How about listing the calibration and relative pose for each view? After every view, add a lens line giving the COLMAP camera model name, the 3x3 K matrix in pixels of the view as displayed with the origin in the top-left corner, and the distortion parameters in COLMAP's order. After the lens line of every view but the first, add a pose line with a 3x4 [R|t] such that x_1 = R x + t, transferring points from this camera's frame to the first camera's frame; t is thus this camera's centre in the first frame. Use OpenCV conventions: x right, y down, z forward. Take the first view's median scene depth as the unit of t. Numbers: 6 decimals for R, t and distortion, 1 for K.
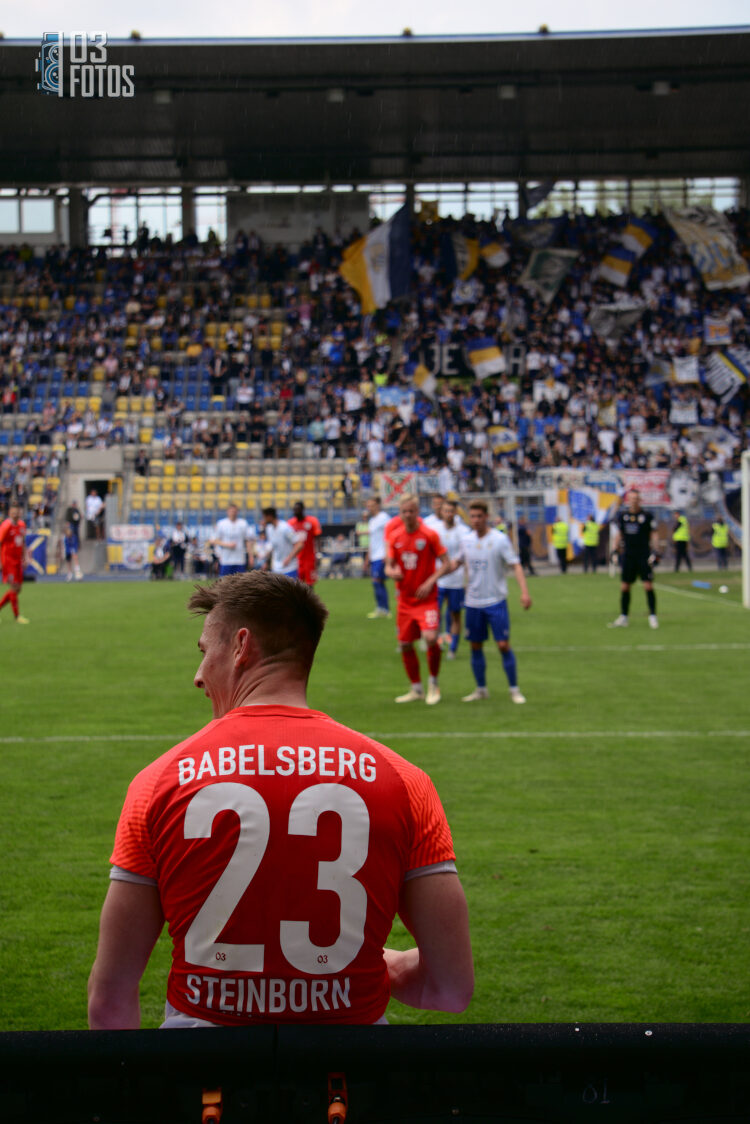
lens RADIAL K [[2532.9, 0, 375.0], [0, 2532.9, 562.0], [0, 0, 1]] dist [0.316456, -0.195336]
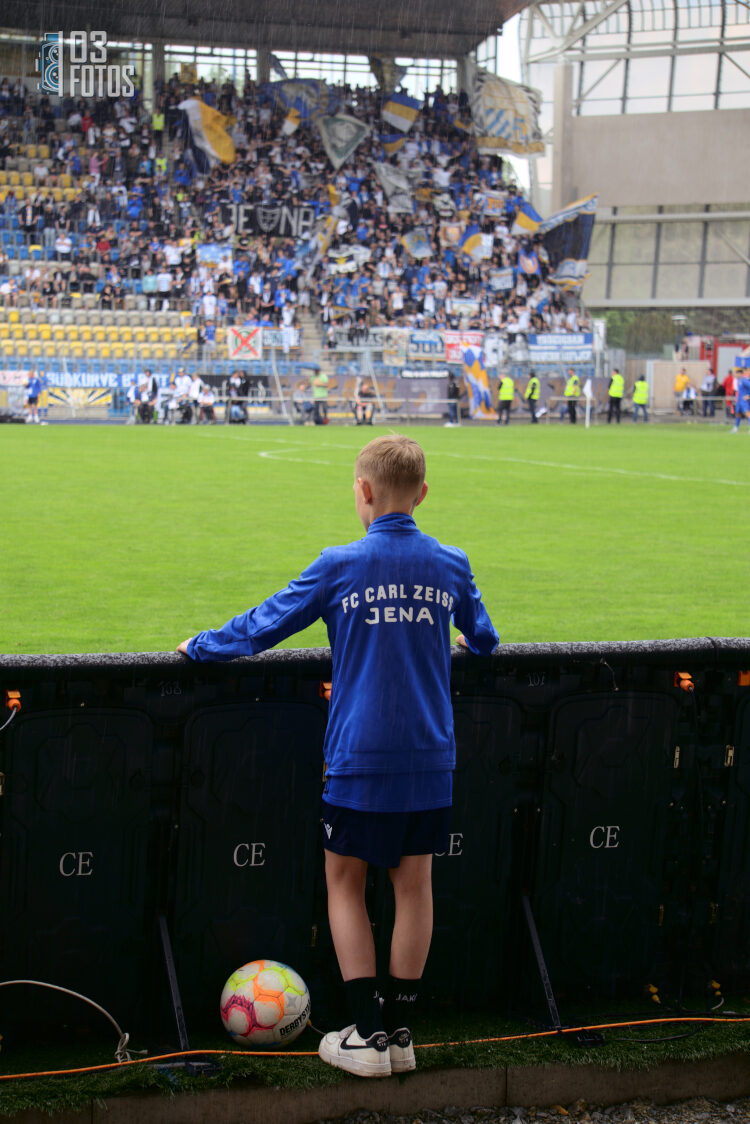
lens RADIAL K [[2532.9, 0, 375.0], [0, 2532.9, 562.0], [0, 0, 1]] dist [0.316456, -0.195336]
pose [[0.947069, -0.003367, 0.321012, -0.271605], [-0.014110, 0.998542, 0.052101, 0.006645], [-0.320719, -0.053873, 0.945641, -0.026145]]
